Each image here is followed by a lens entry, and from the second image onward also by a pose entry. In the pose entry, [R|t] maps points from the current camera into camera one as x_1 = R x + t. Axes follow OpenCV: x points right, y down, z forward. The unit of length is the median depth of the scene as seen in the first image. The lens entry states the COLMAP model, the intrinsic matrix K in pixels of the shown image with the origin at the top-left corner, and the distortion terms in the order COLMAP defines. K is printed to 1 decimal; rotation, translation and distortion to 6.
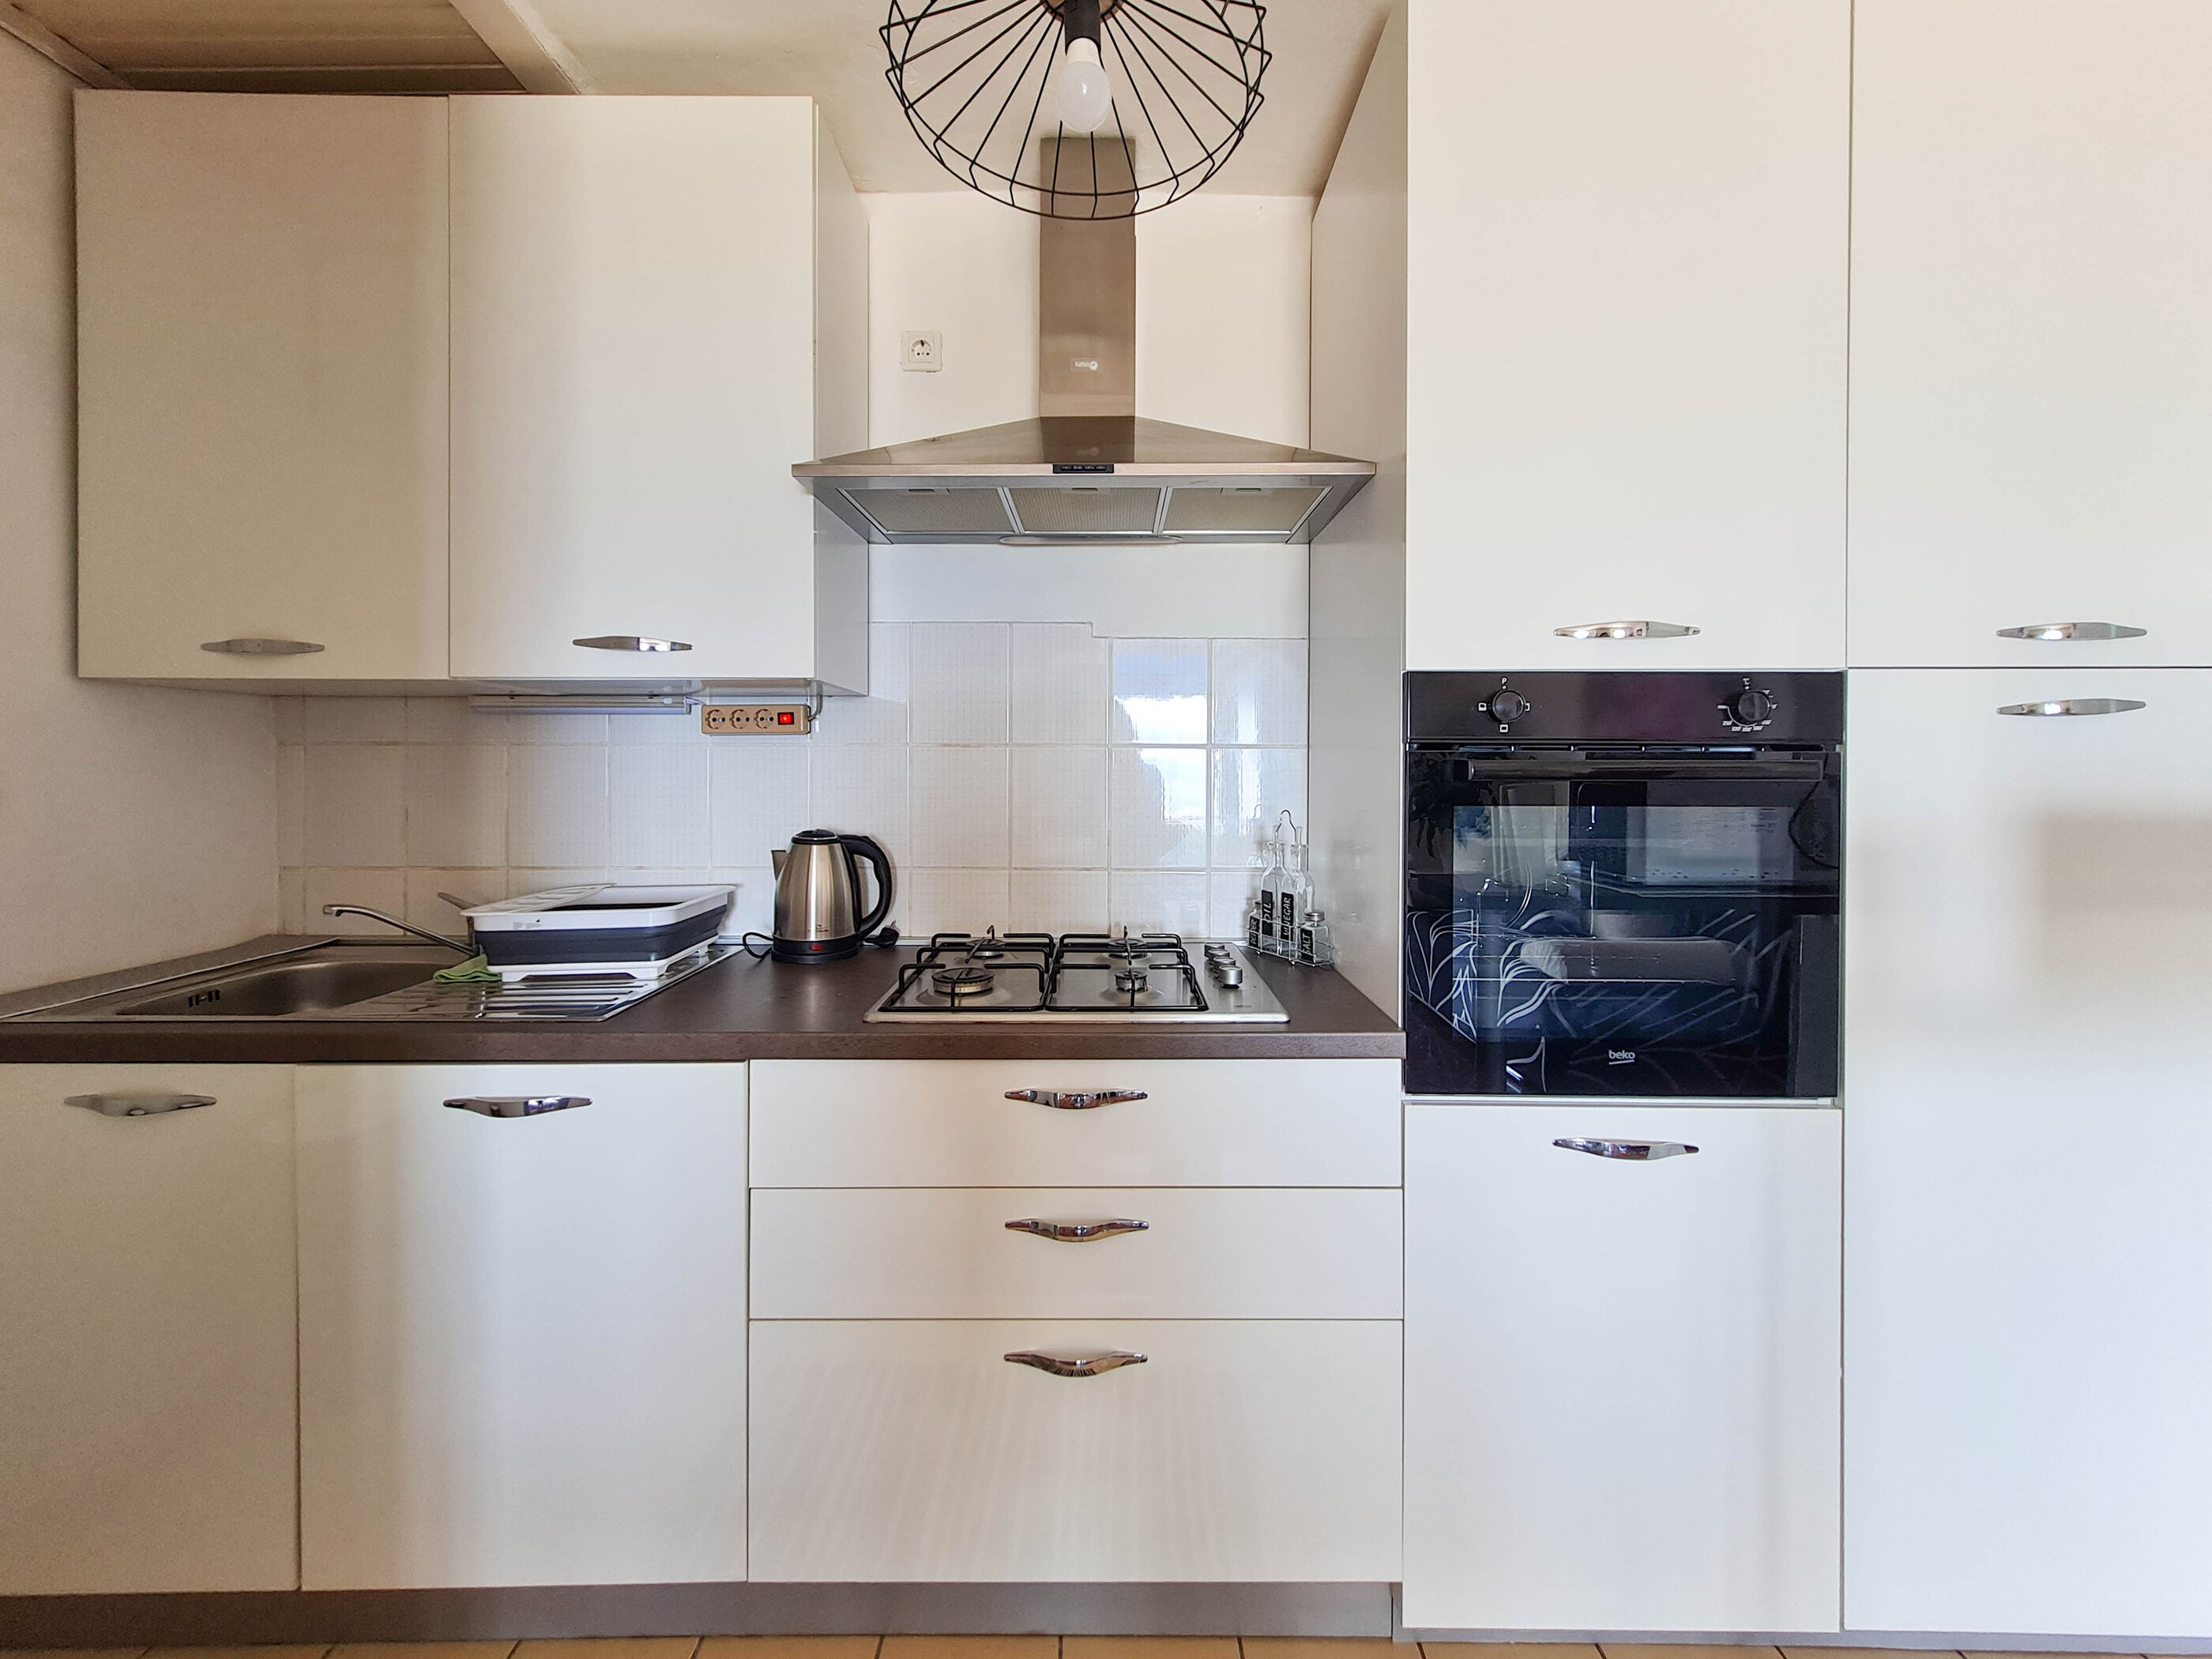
lens RADIAL K [[883.3, 0, 1115.5], [0, 883.3, 772.2], [0, 0, 1]] dist [0.001163, 0.000421]
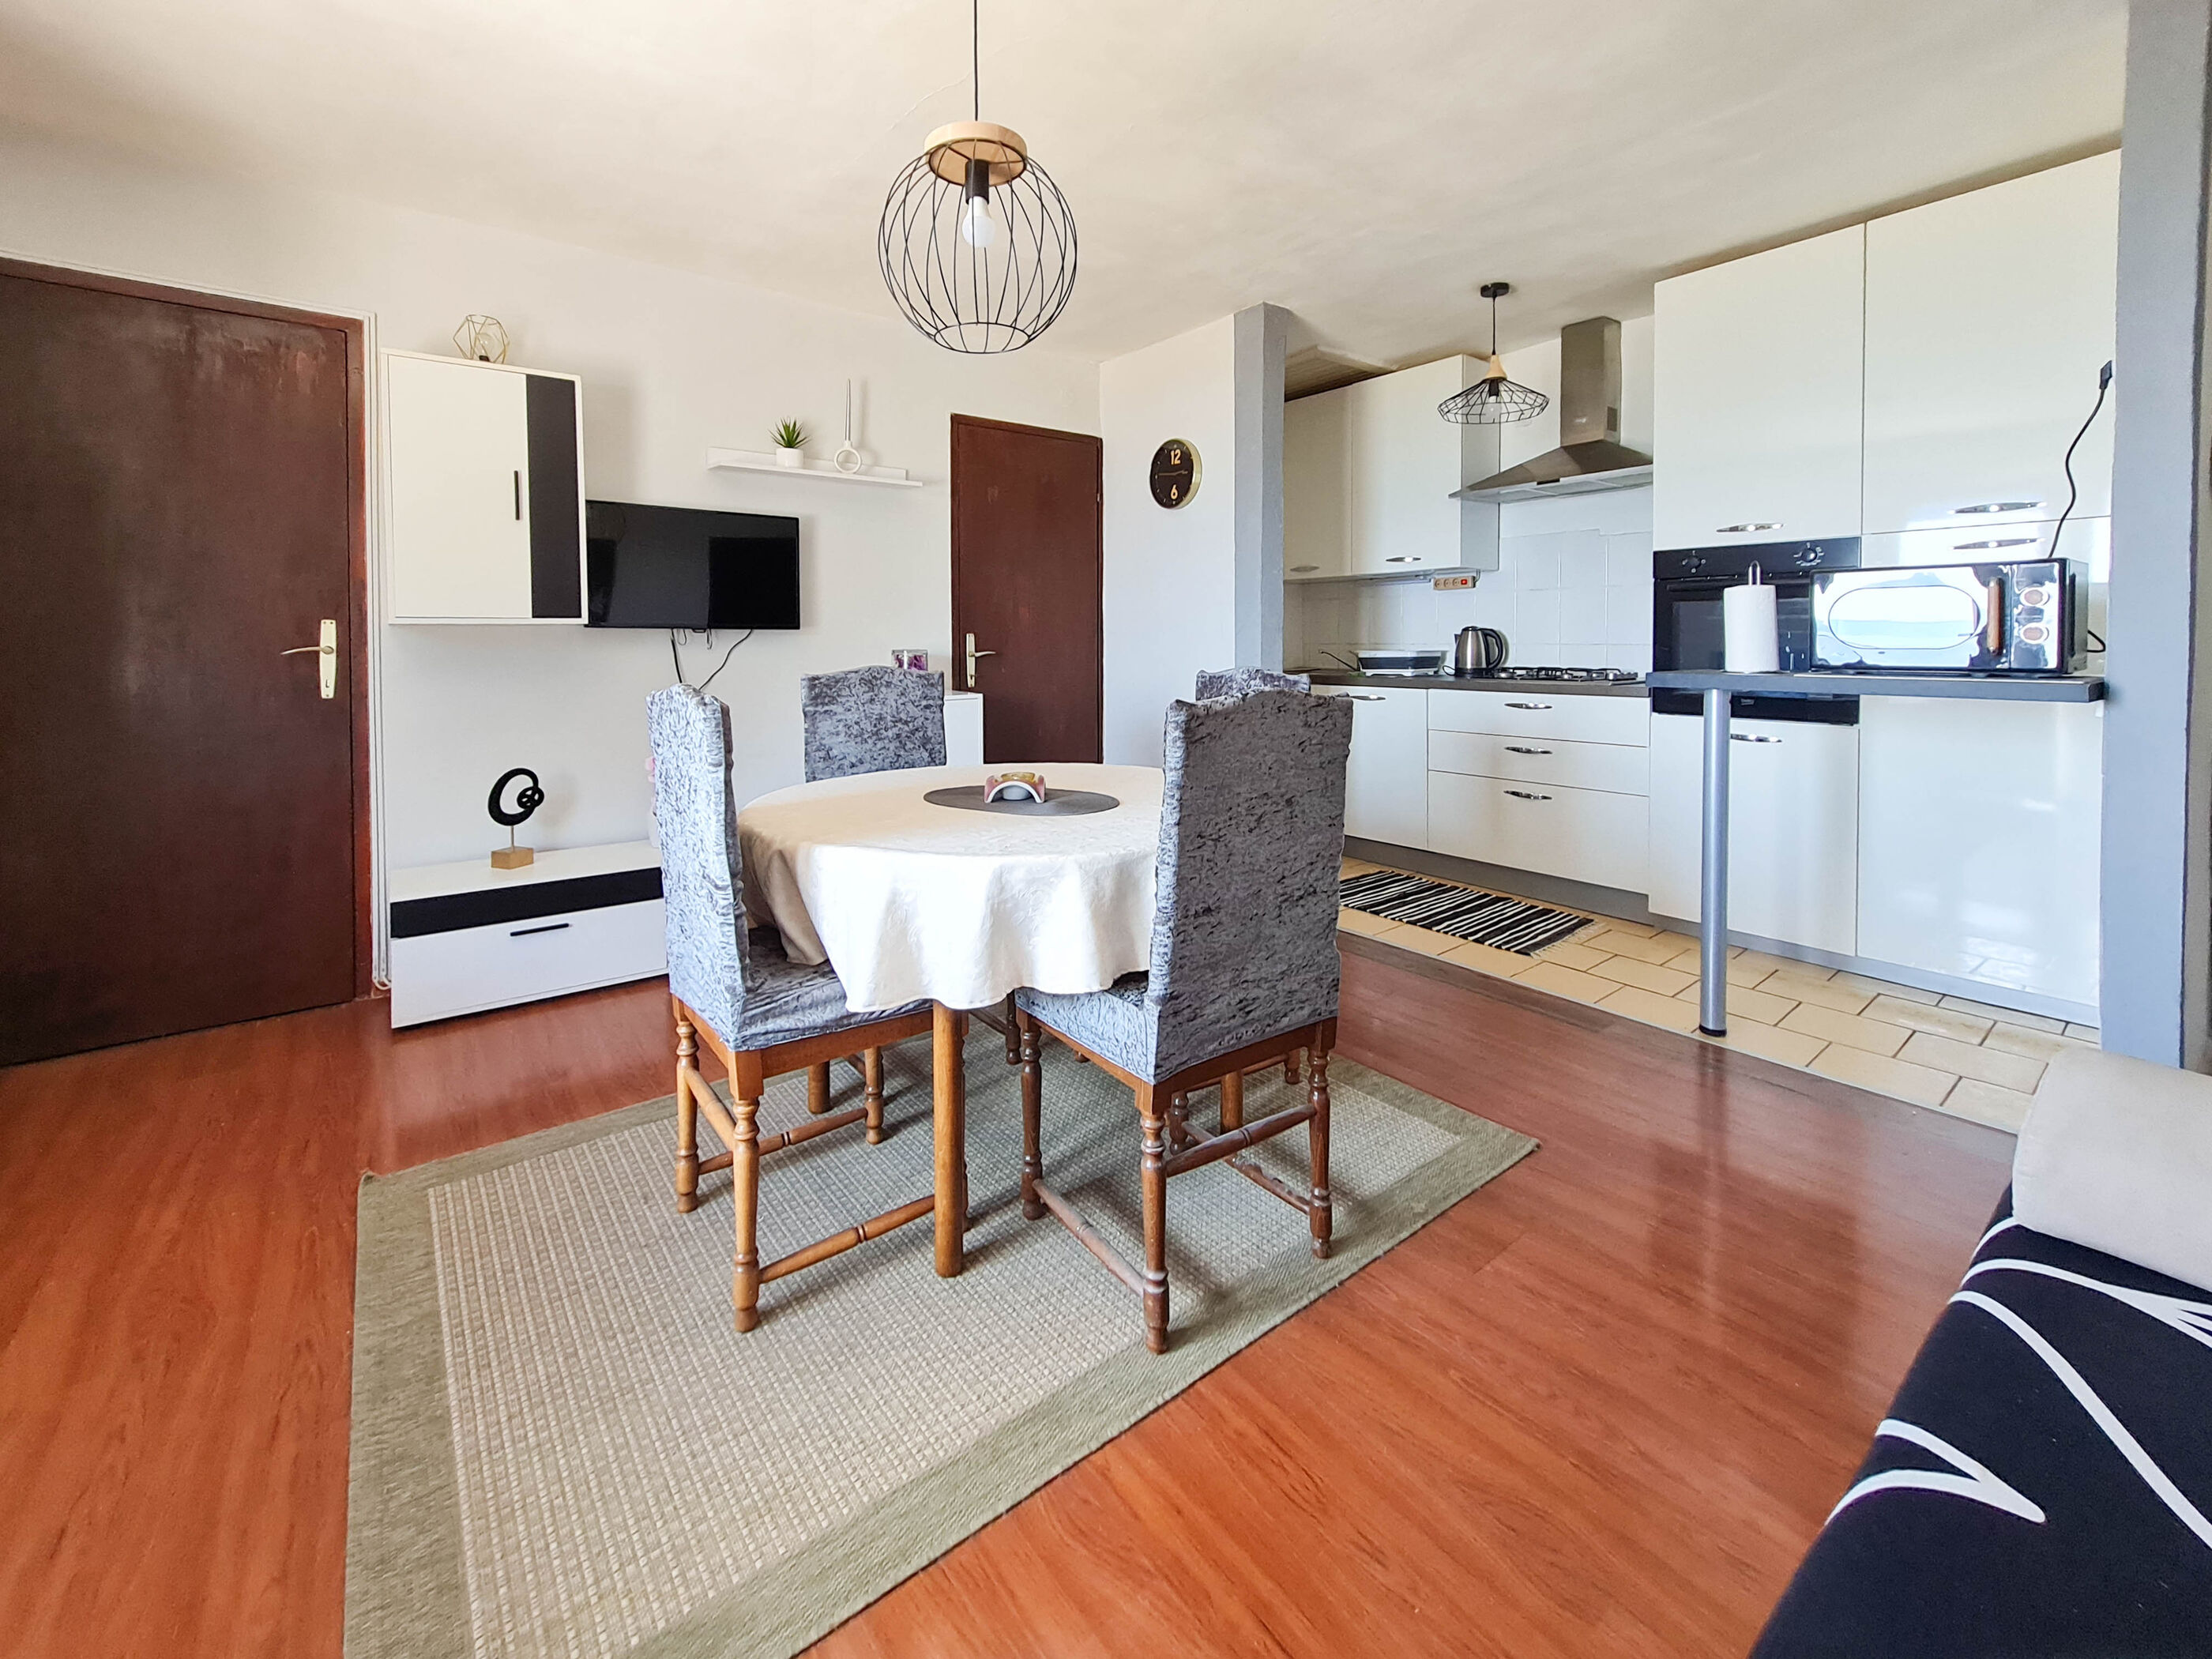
lens RADIAL K [[934.3, 0, 1096.7], [0, 934.3, 664.6], [0, 0, 1]] dist [-0.000950, -0.000267]
pose [[0.621599, 0.015609, -0.783180, 1.214805], [-0.004054, 0.999852, 0.016710, 0.151835], [0.783325, -0.007212, 0.621570, -1.670661]]
